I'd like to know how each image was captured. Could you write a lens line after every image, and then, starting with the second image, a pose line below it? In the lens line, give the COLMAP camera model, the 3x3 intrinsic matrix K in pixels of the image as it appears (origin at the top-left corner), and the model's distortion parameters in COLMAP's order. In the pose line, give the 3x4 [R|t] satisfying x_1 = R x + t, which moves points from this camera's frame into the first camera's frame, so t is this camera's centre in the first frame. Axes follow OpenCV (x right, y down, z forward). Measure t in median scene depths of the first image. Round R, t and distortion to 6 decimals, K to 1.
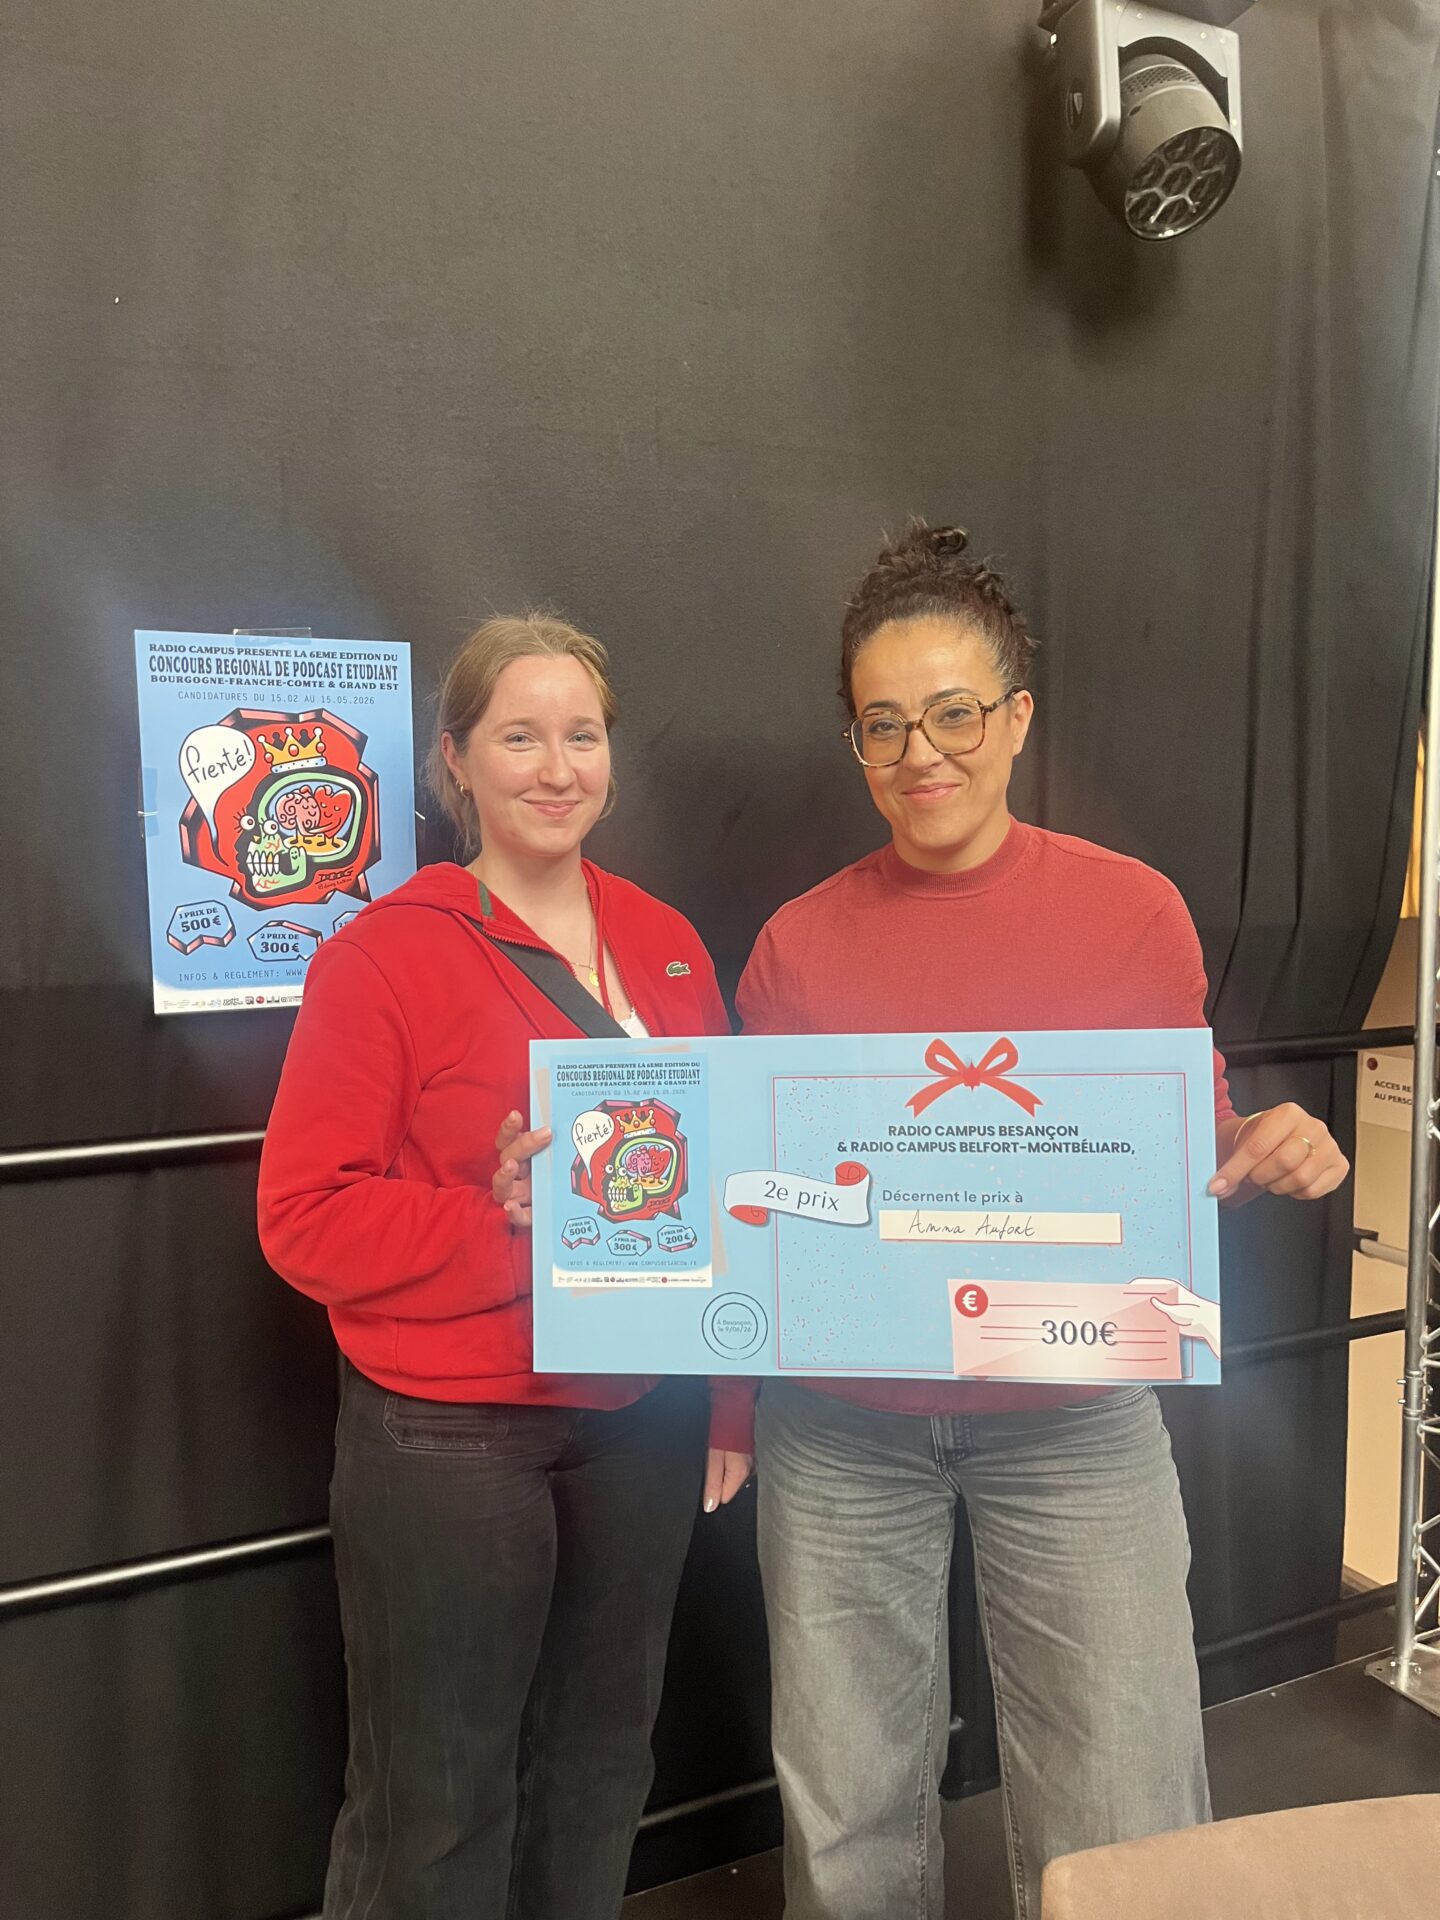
lens RADIAL K [[1454.1, 0, 718.3], [0, 1454.1, 971.4], [0, 0, 1]] dist [0.044174, -0.064235]
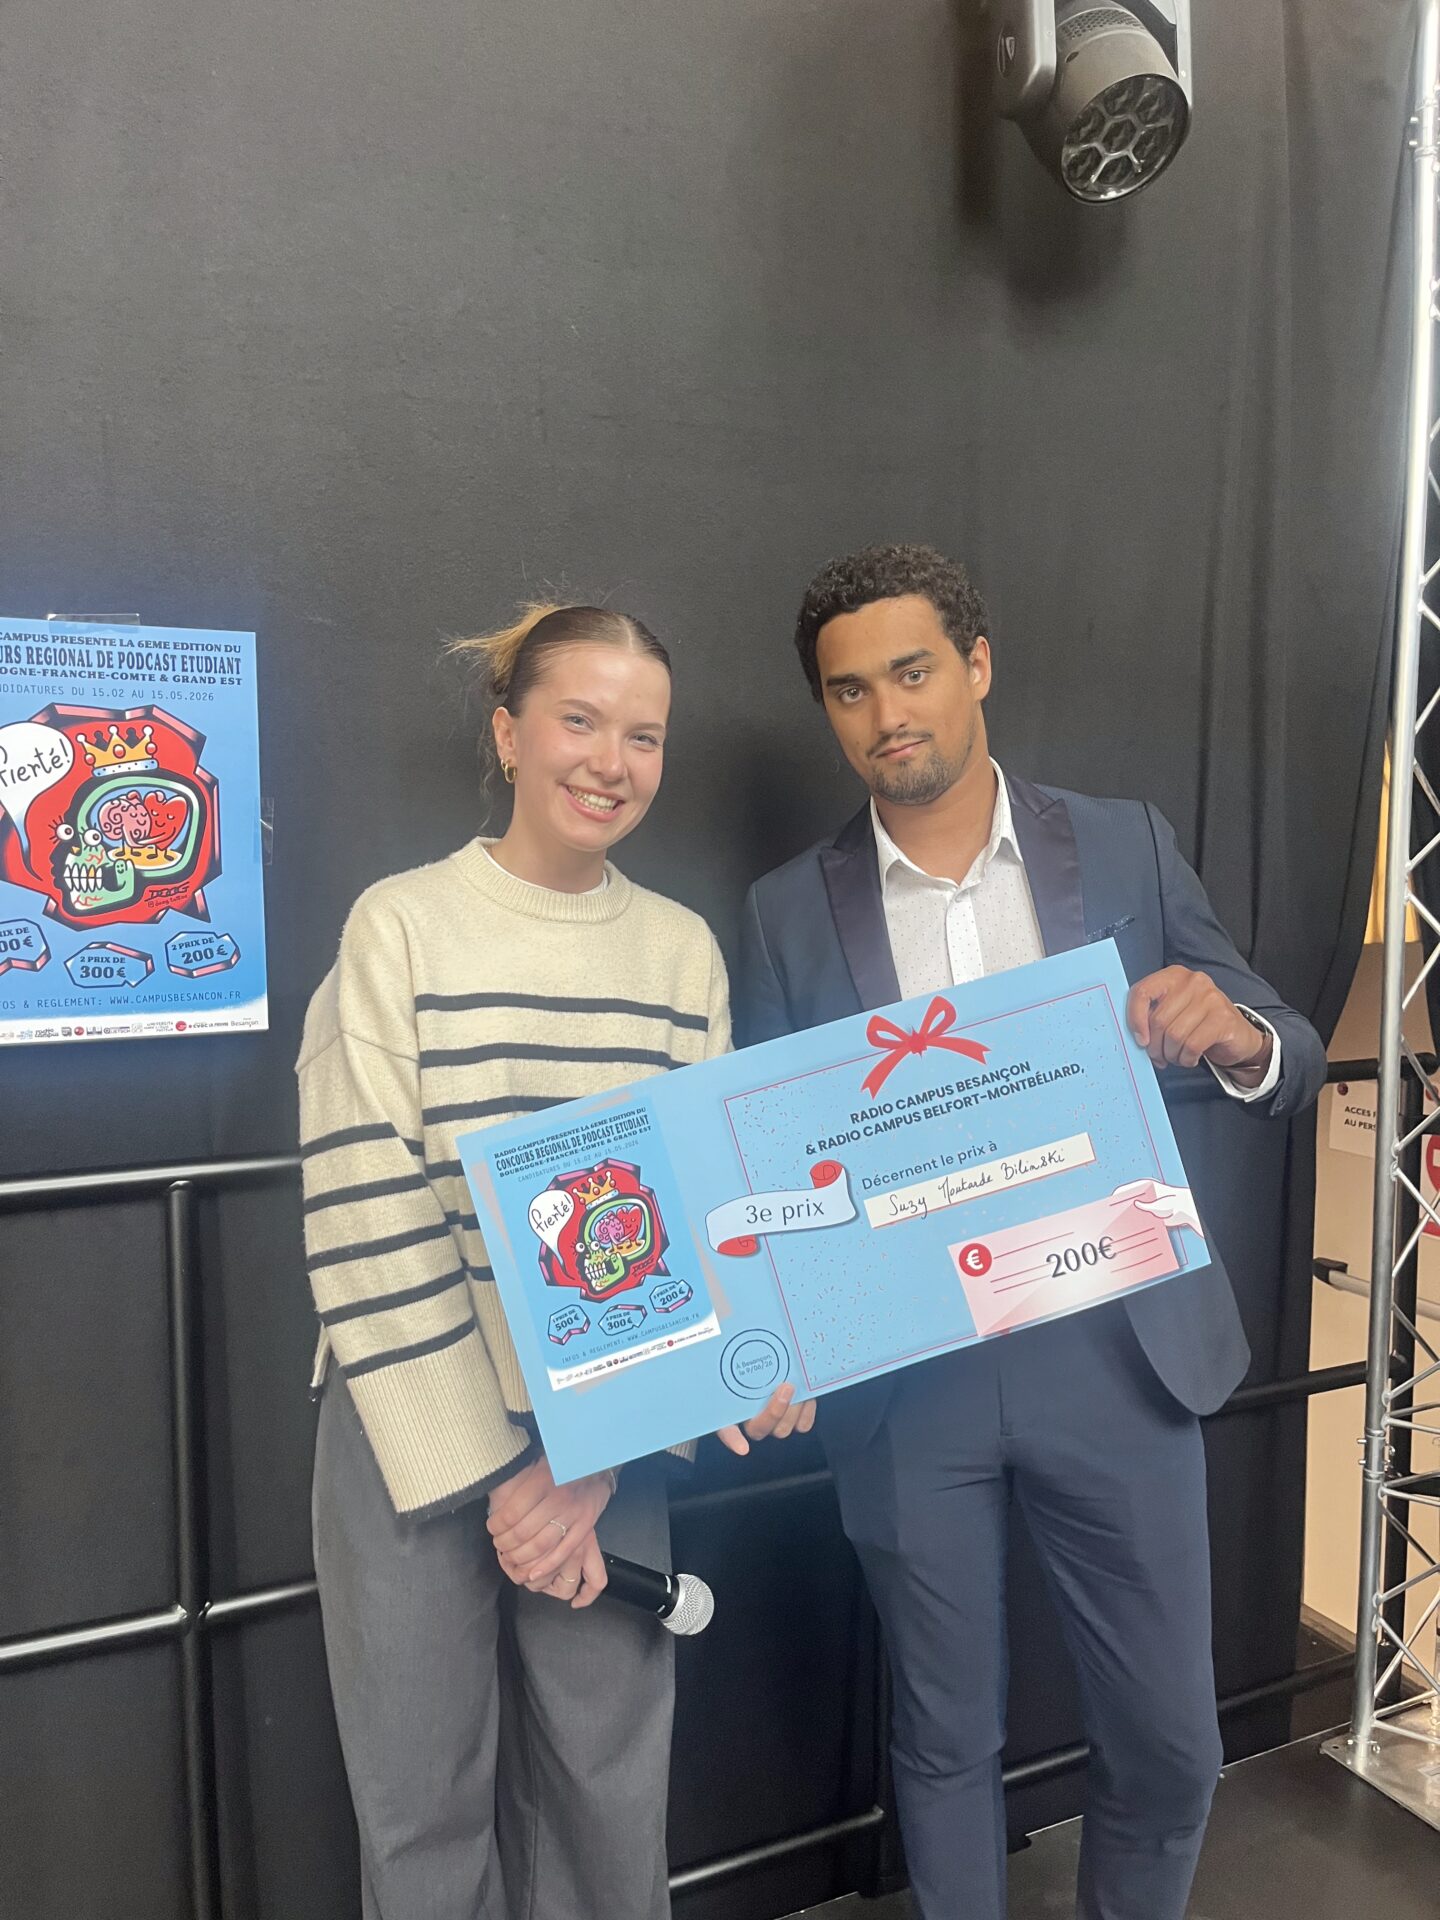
lens RADIAL K [[1454.1, 0, 715.3], [0, 1454.1, 978.7], [0, 0, 1]] dist [0.044174, -0.064235]
pose [[0.999932, 0.007991, 0.008441, 0.062428], [-0.007984, 0.999968, -0.000836, -0.013916], [-0.008447, 0.000768, 0.999964, 0.098749]]
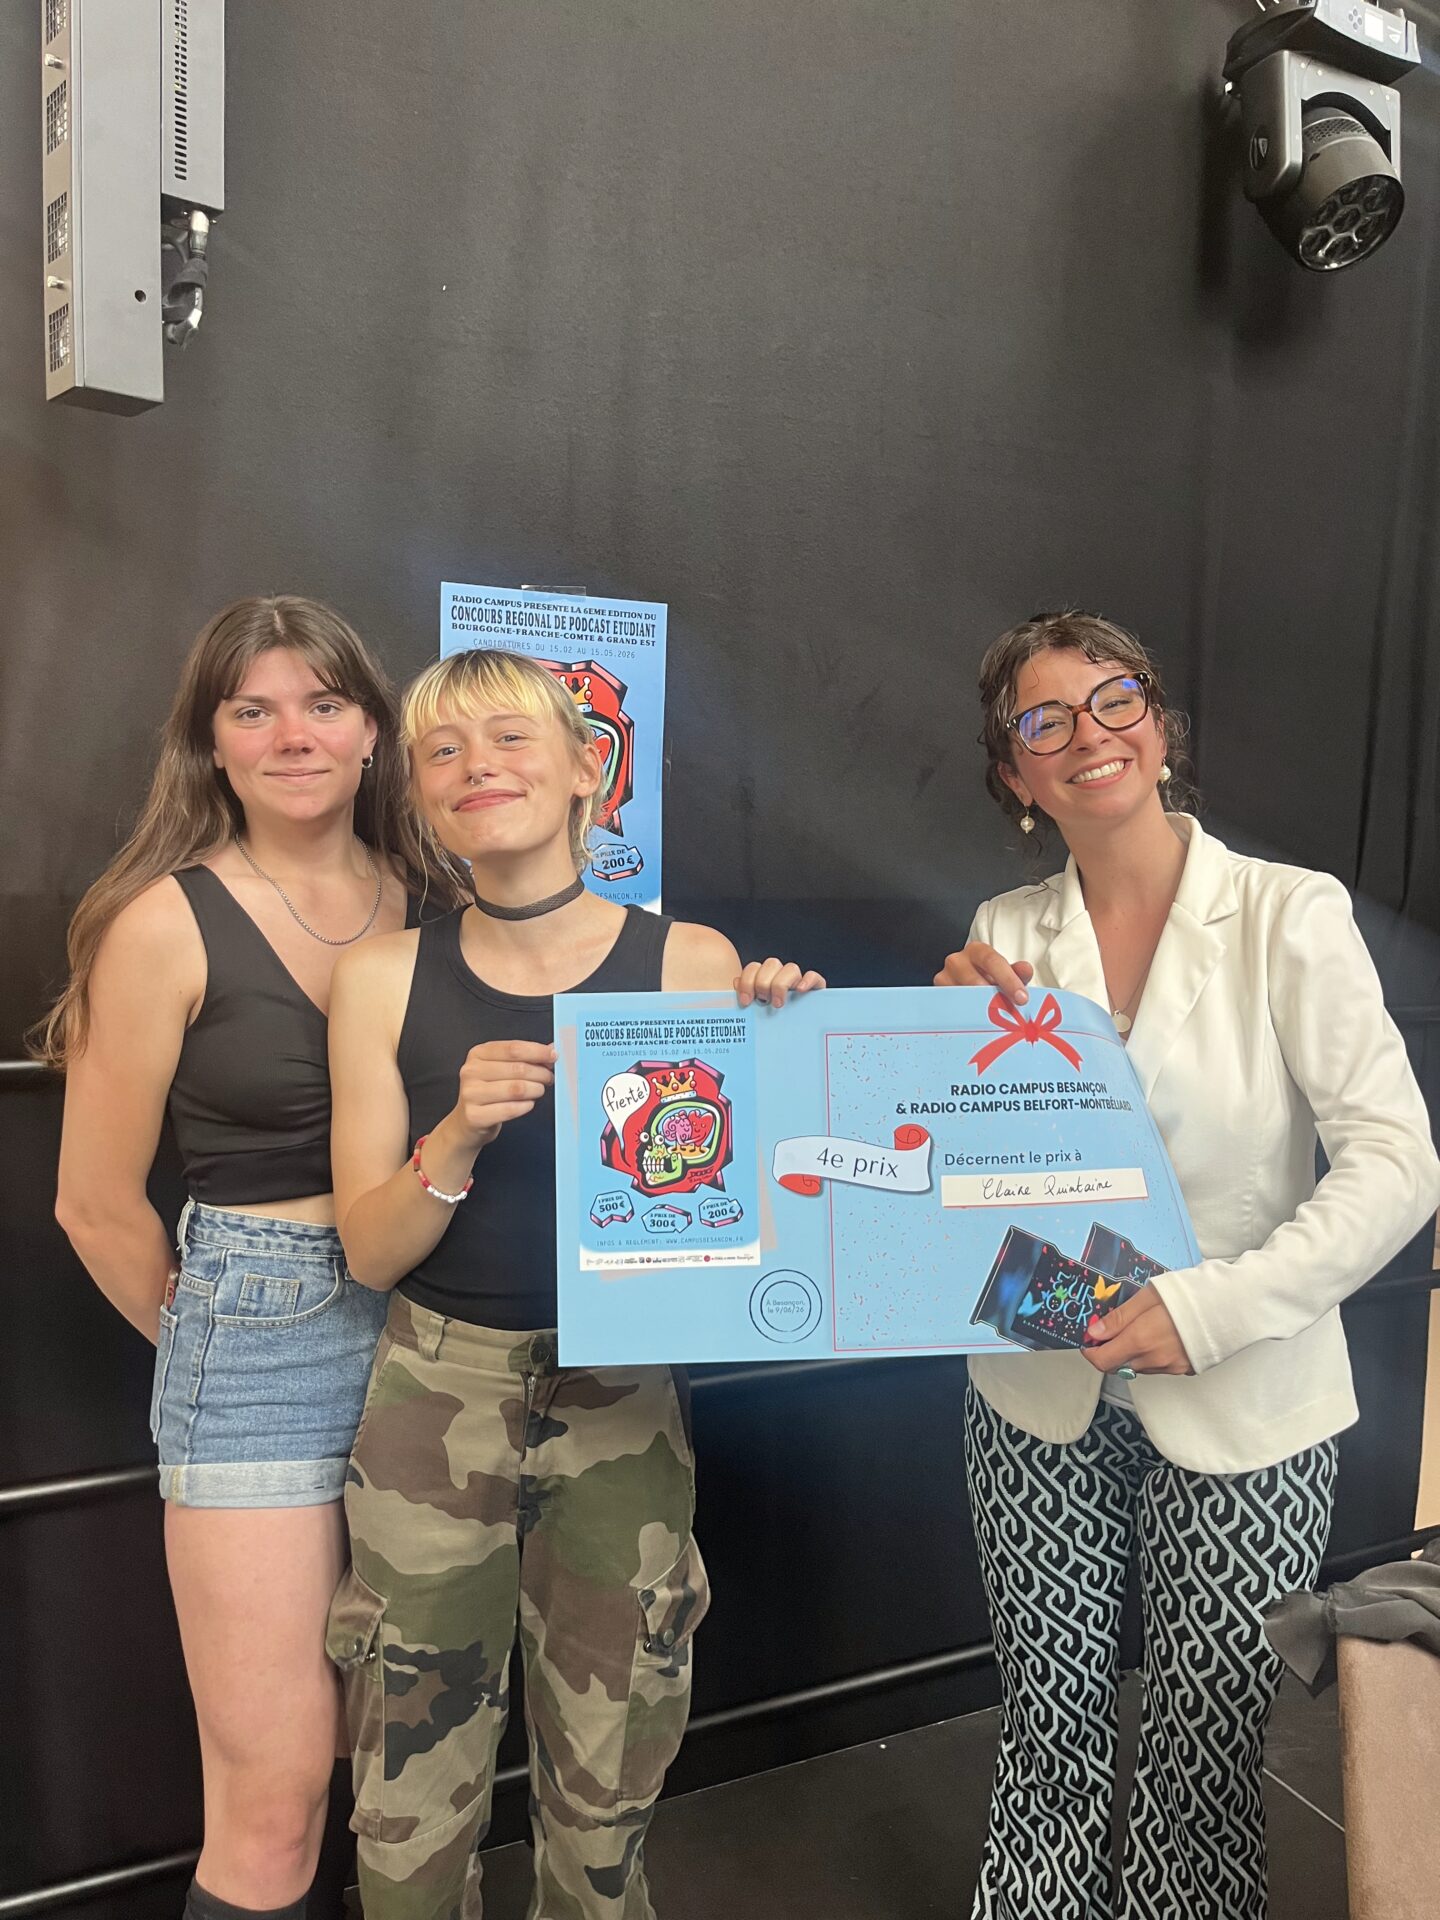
lens RADIAL K [[1454.1, 0, 735.8], [0, 1454.1, 951.3], [0, 0, 1]] dist [0.044174, -0.064235]
pose [[0.999129, 0.033073, 0.025455, -0.172420], [-0.032800, 0.999401, -0.011078, 0.048038], [-0.025806, 0.010233, 0.999615, -0.104896]]
